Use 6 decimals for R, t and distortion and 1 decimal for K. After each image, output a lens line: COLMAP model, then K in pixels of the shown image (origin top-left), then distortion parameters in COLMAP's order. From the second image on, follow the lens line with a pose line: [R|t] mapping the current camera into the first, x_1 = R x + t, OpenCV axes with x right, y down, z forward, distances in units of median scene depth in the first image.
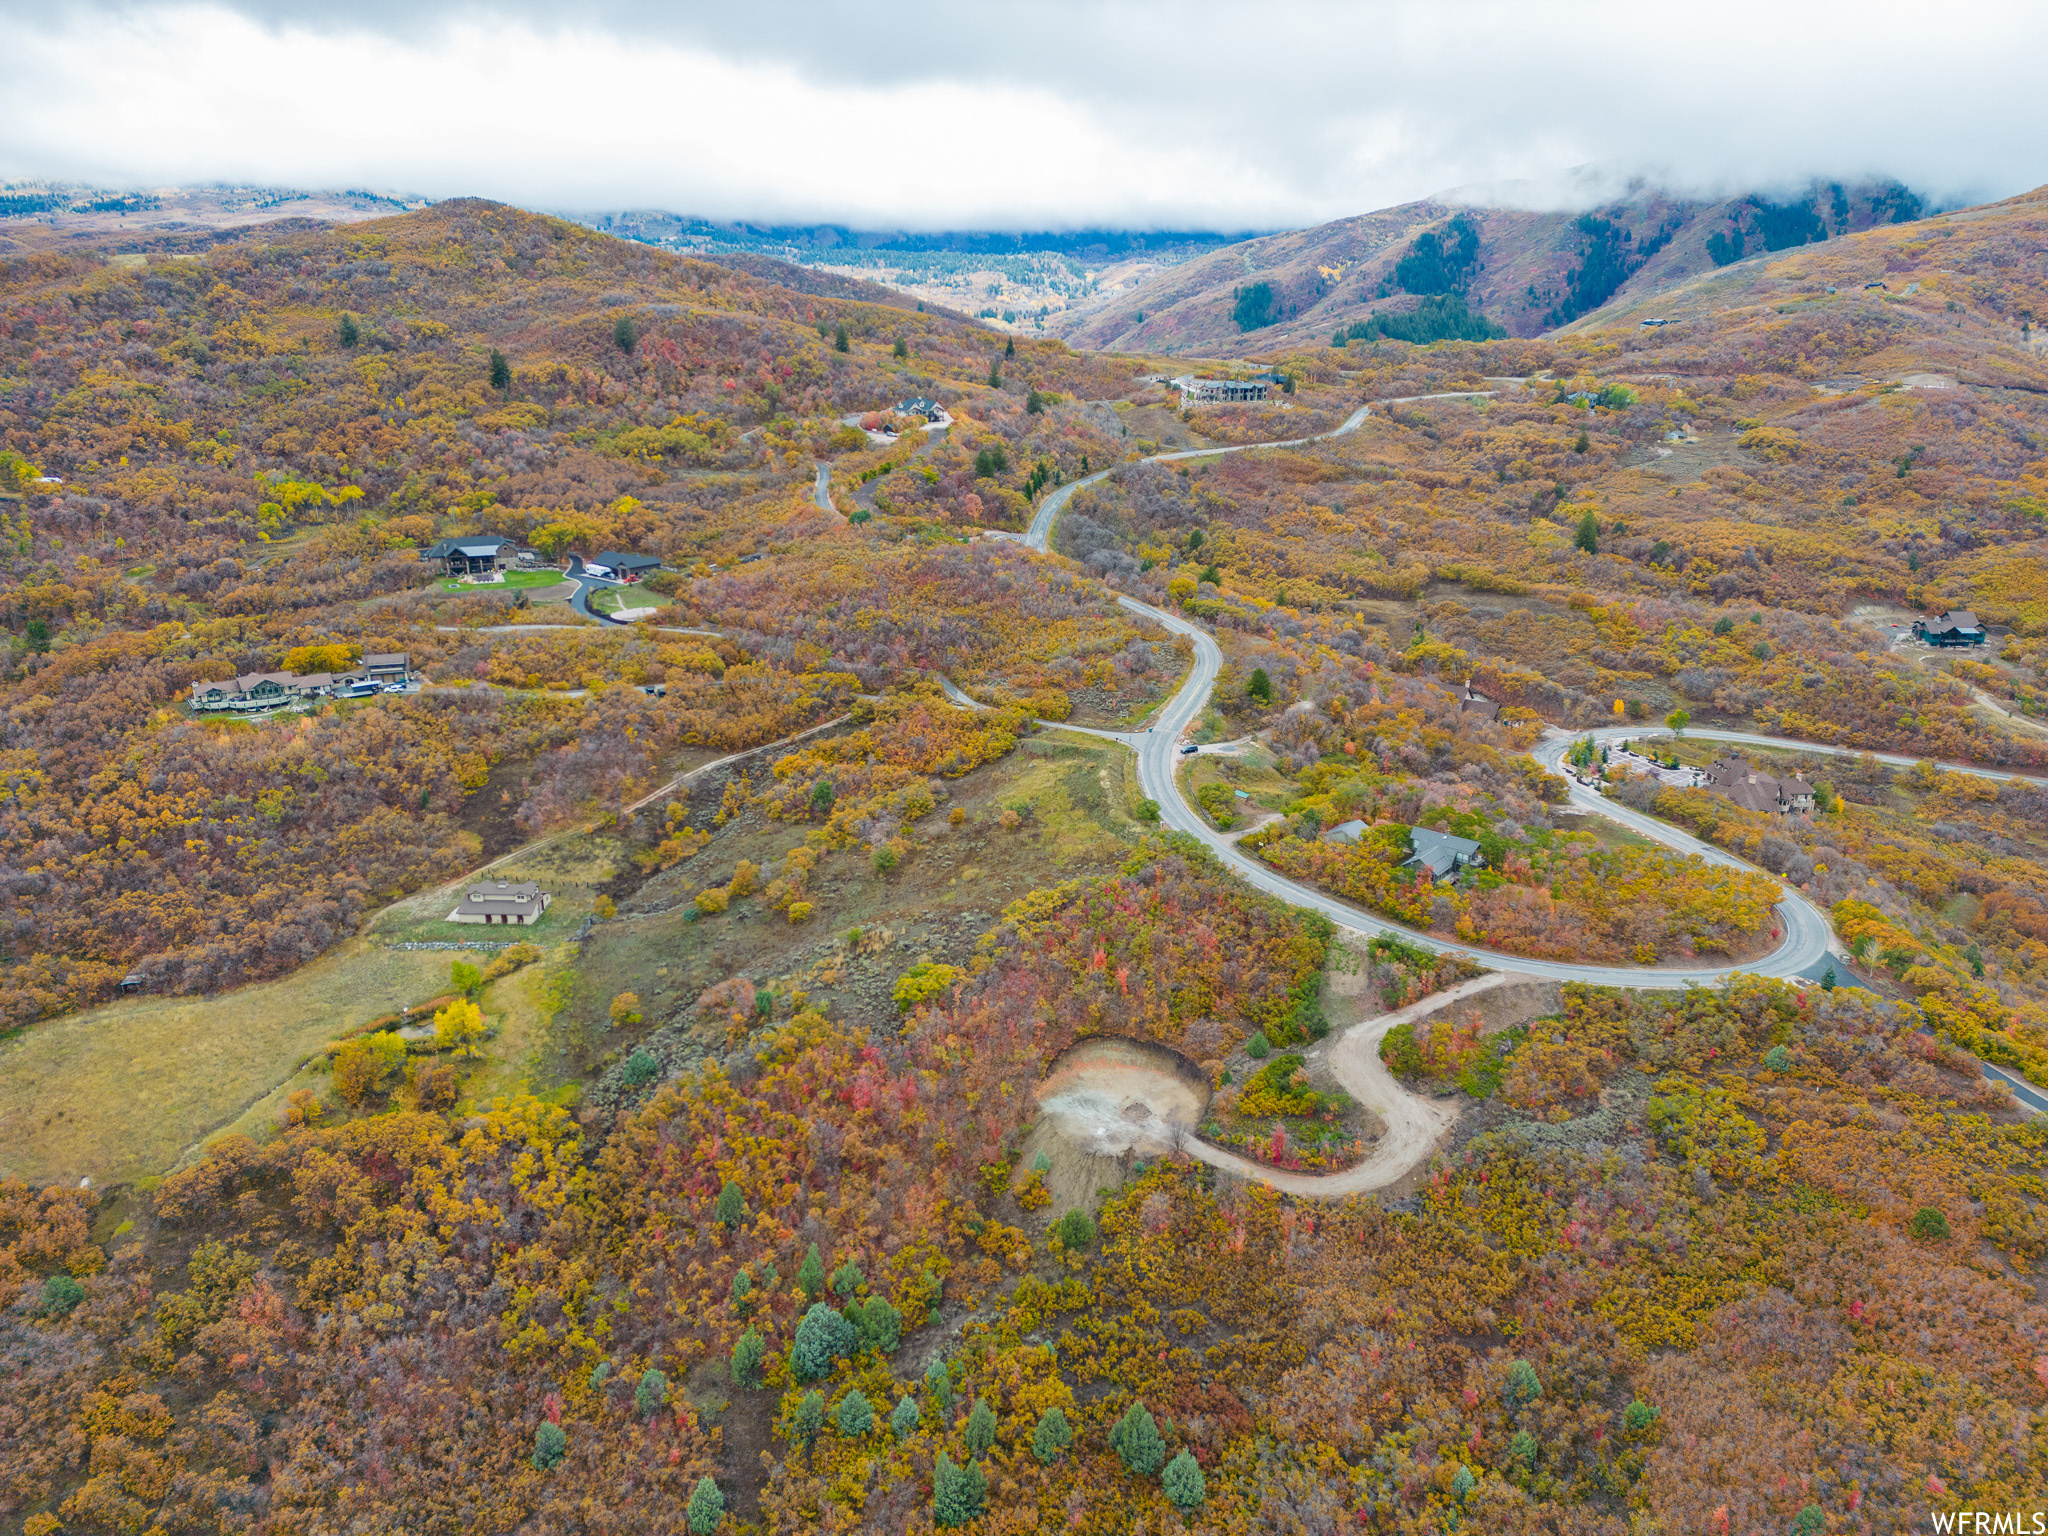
lens RADIAL K [[1436.3, 0, 1031.8], [0, 1436.3, 737.9], [0, 0, 1]] dist [0.115033, -0.107545]
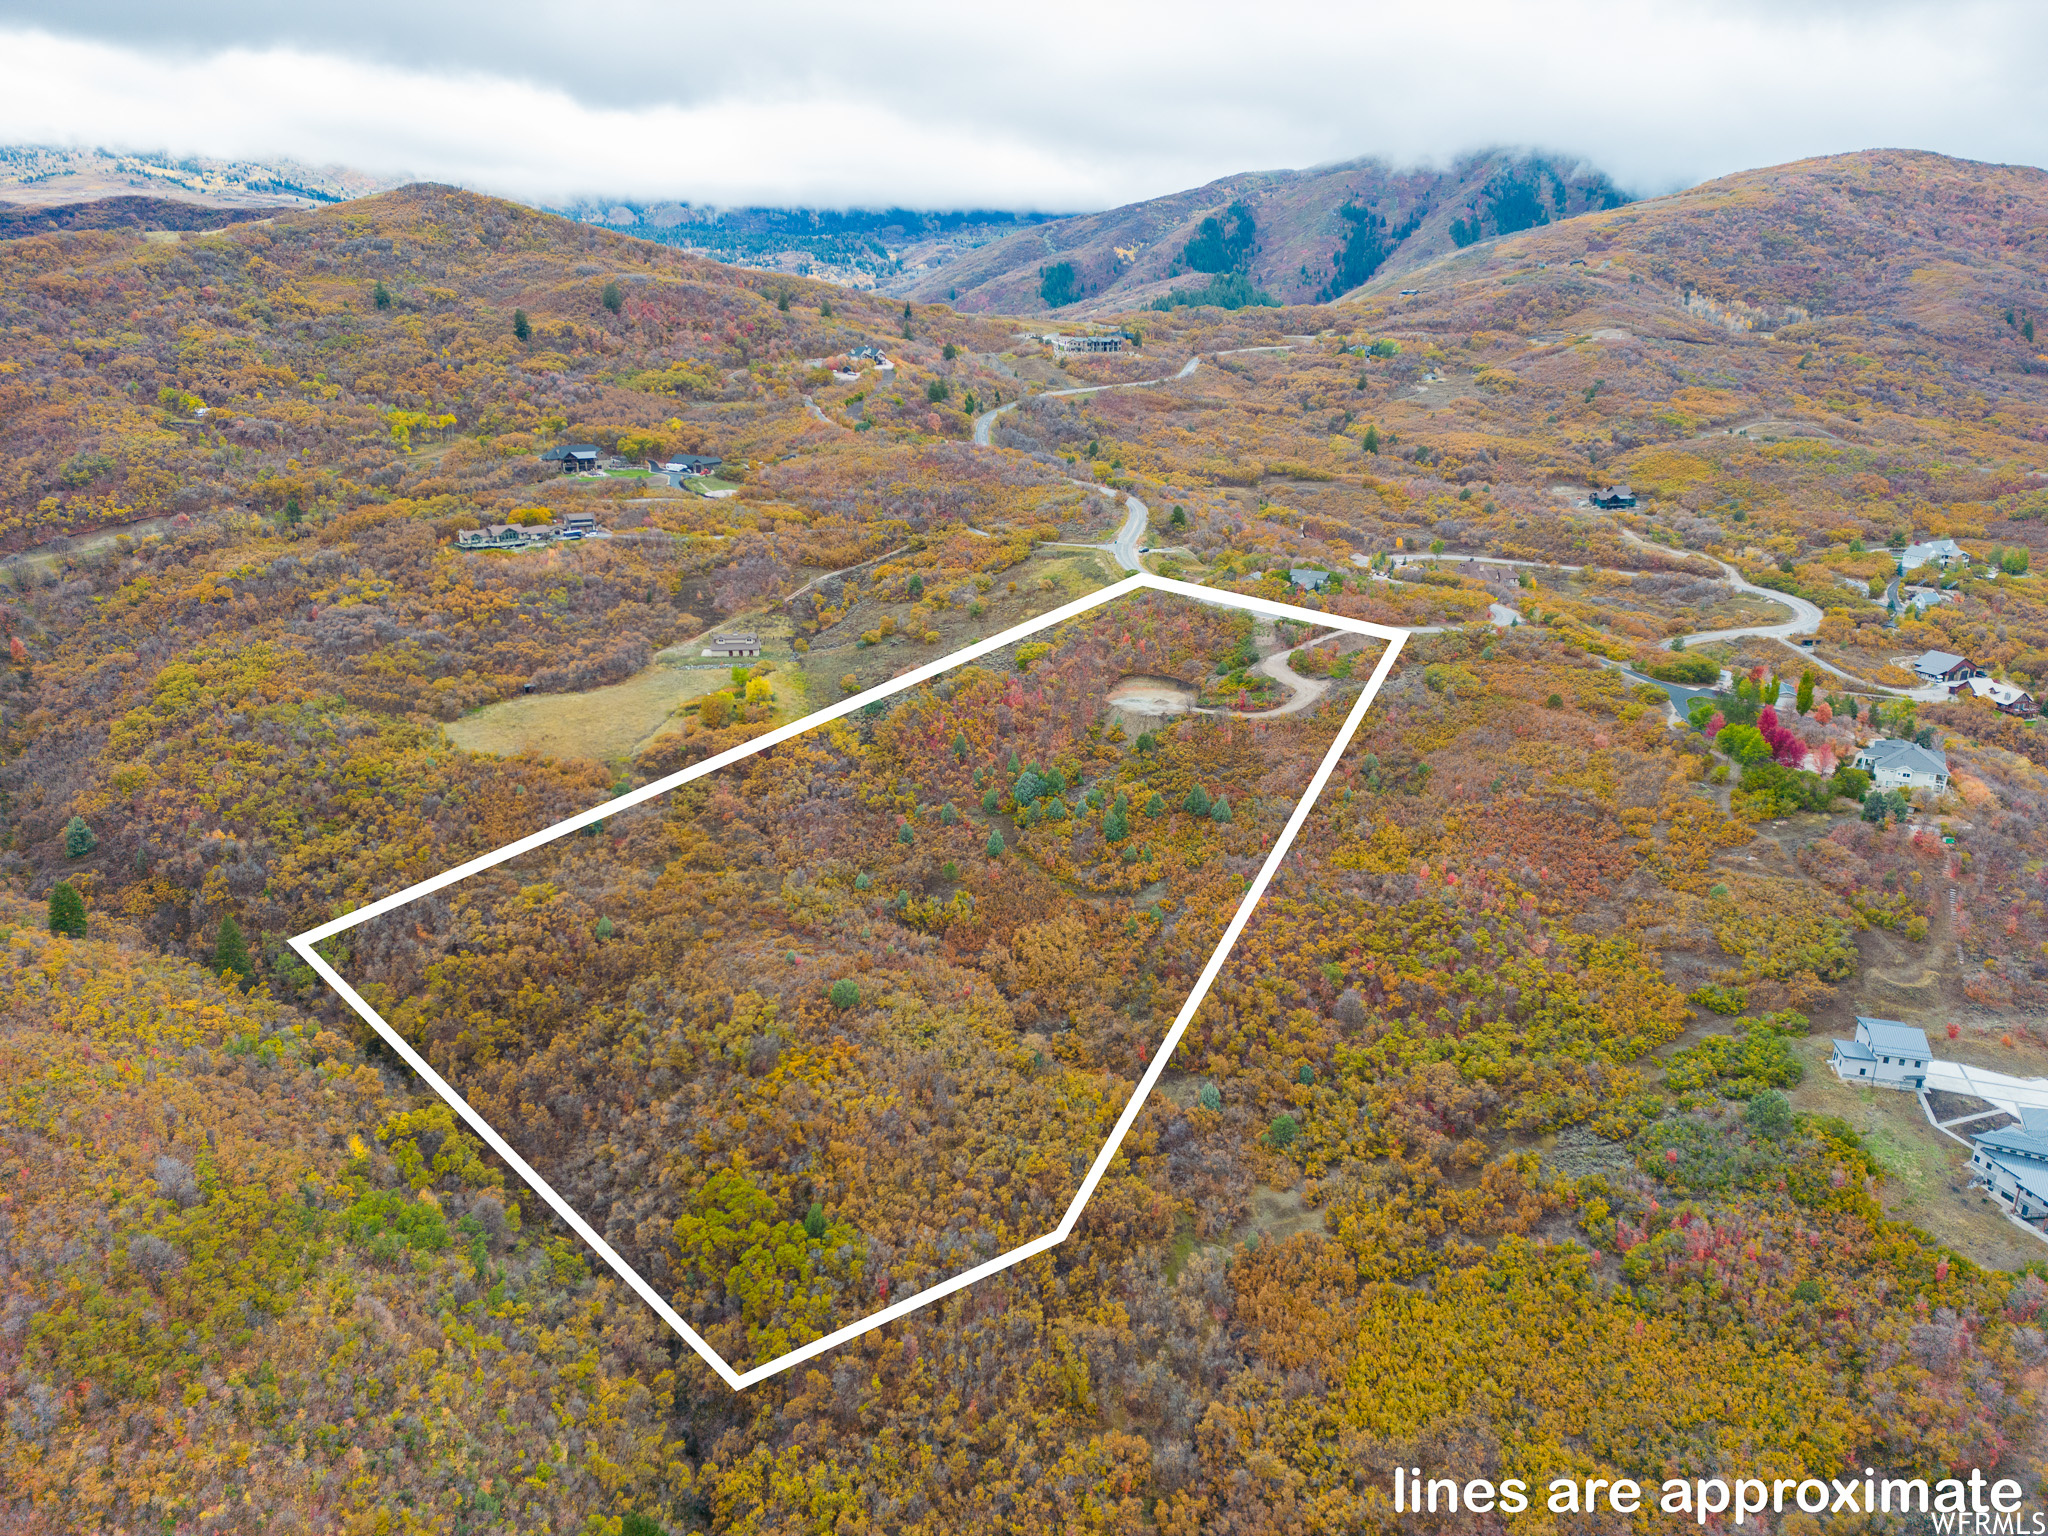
lens RADIAL K [[1436.3, 0, 1031.8], [0, 1436.3, 737.9], [0, 0, 1]] dist [0.115033, -0.107545]
pose [[0.989521, -0.046179, 0.136808, -0.125787], [0.044644, 0.998901, 0.014270, 0.098679], [-0.137317, -0.008013, 0.990495, -0.289315]]
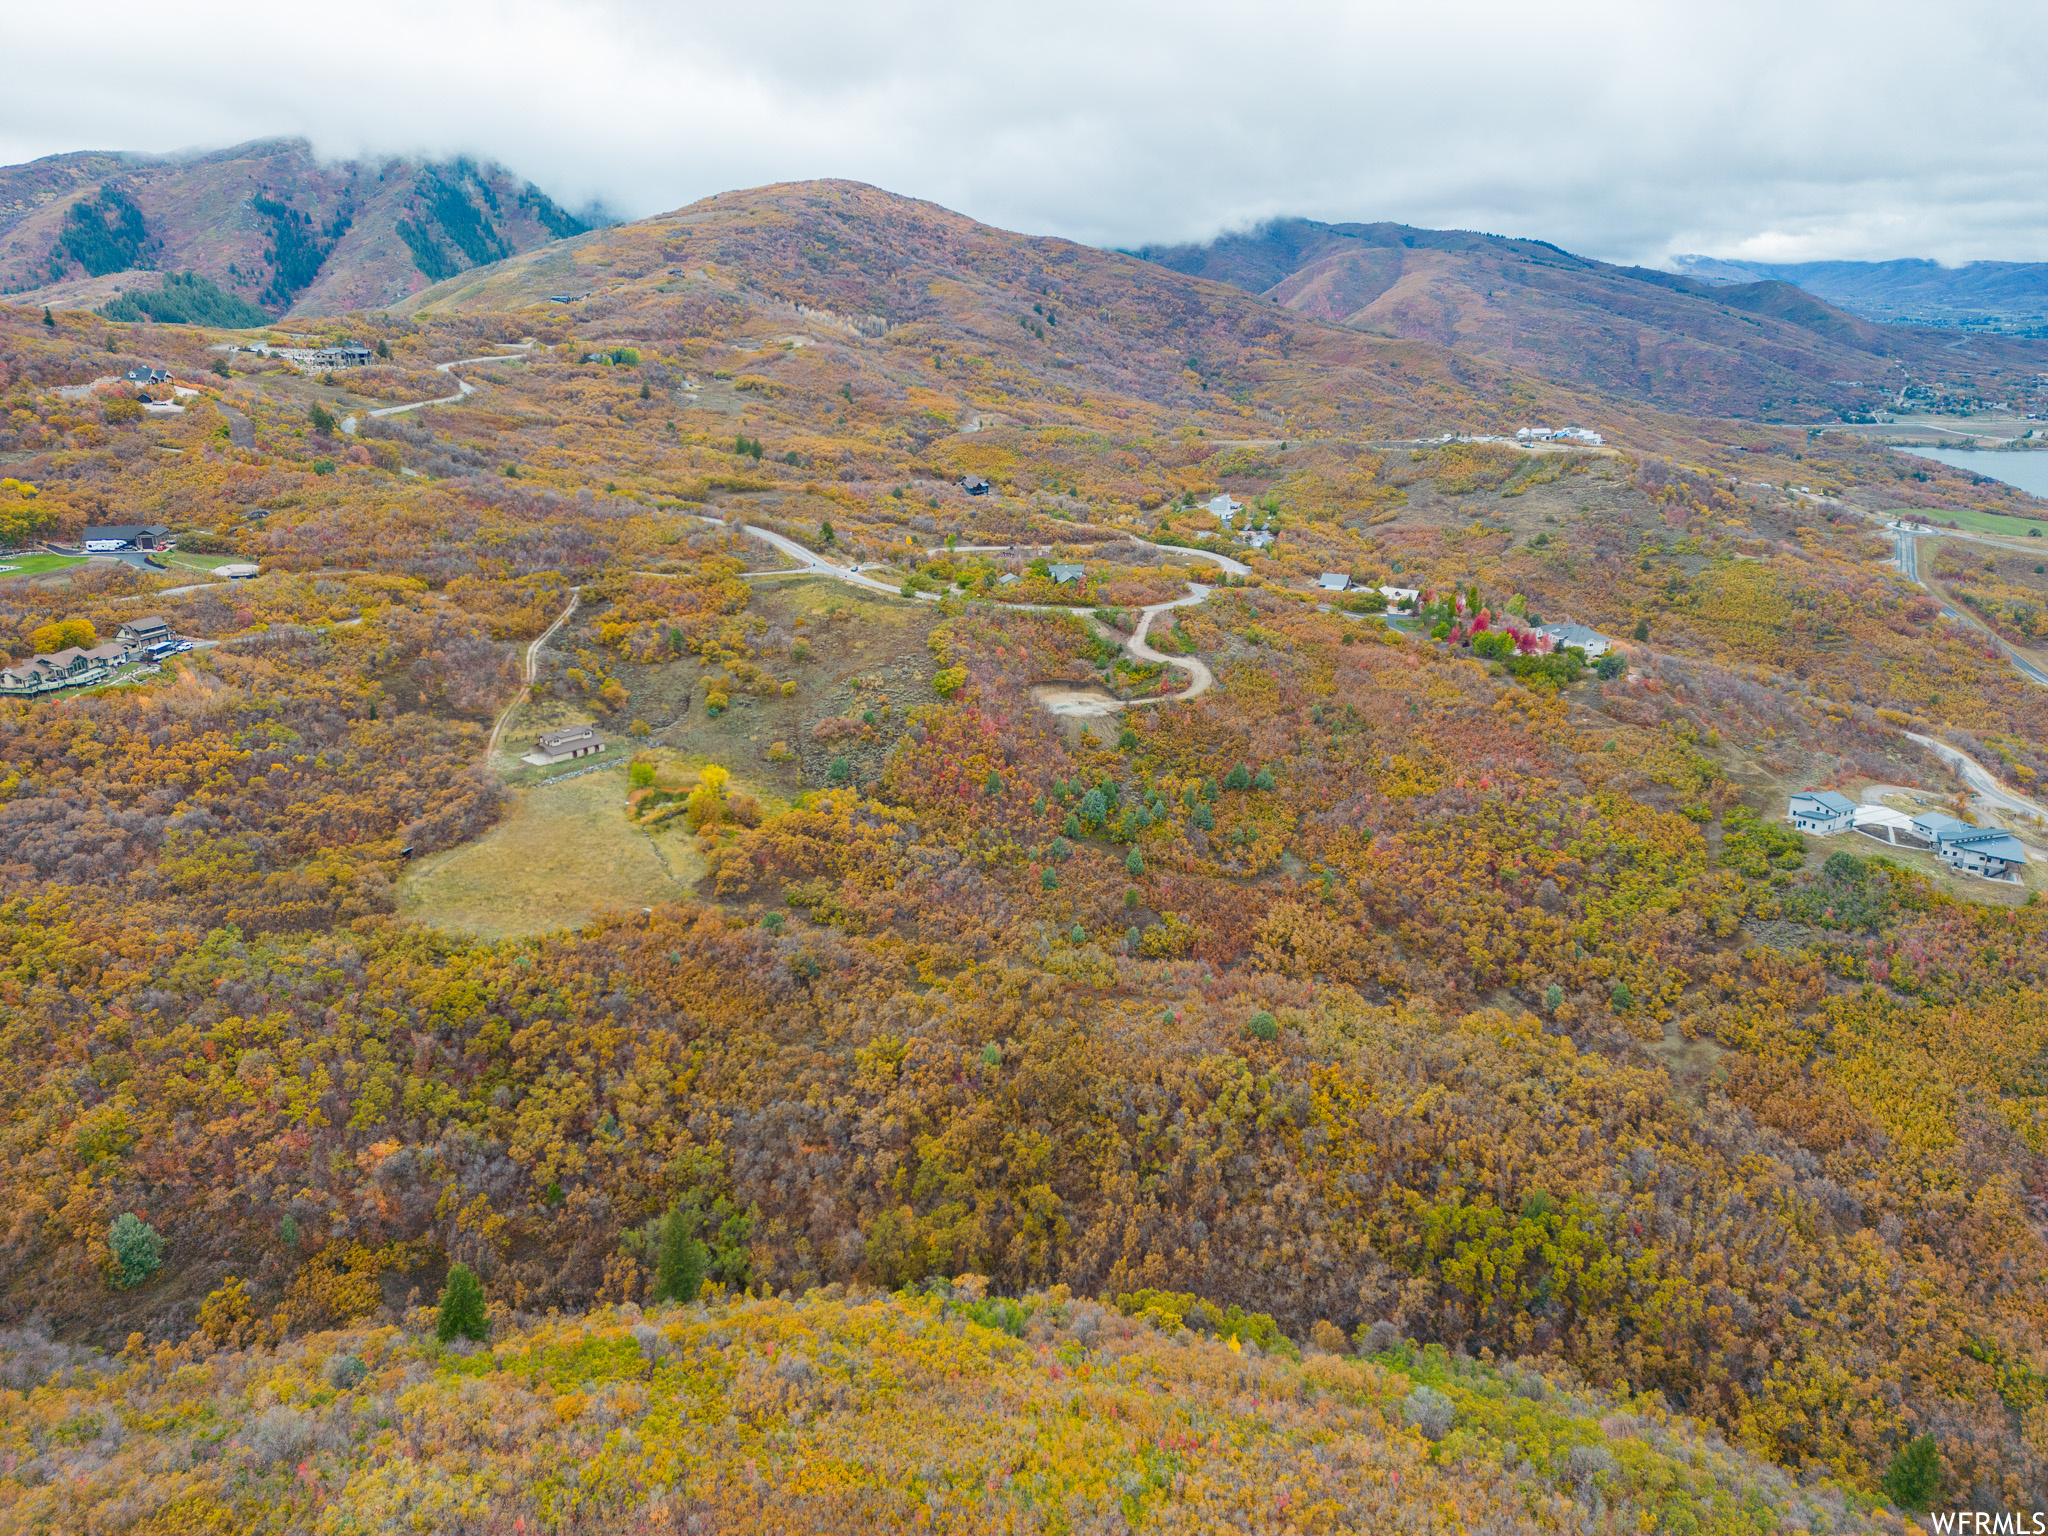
lens RADIAL K [[1436.3, 0, 1031.8], [0, 1436.3, 737.9], [0, 0, 1]] dist [0.115033, -0.107545]
pose [[0.628785, -0.235540, 0.741047, -0.500058], [0.228899, 0.966859, 0.113091, 0.027428], [-0.743125, 0.098515, 0.661861, -0.066871]]
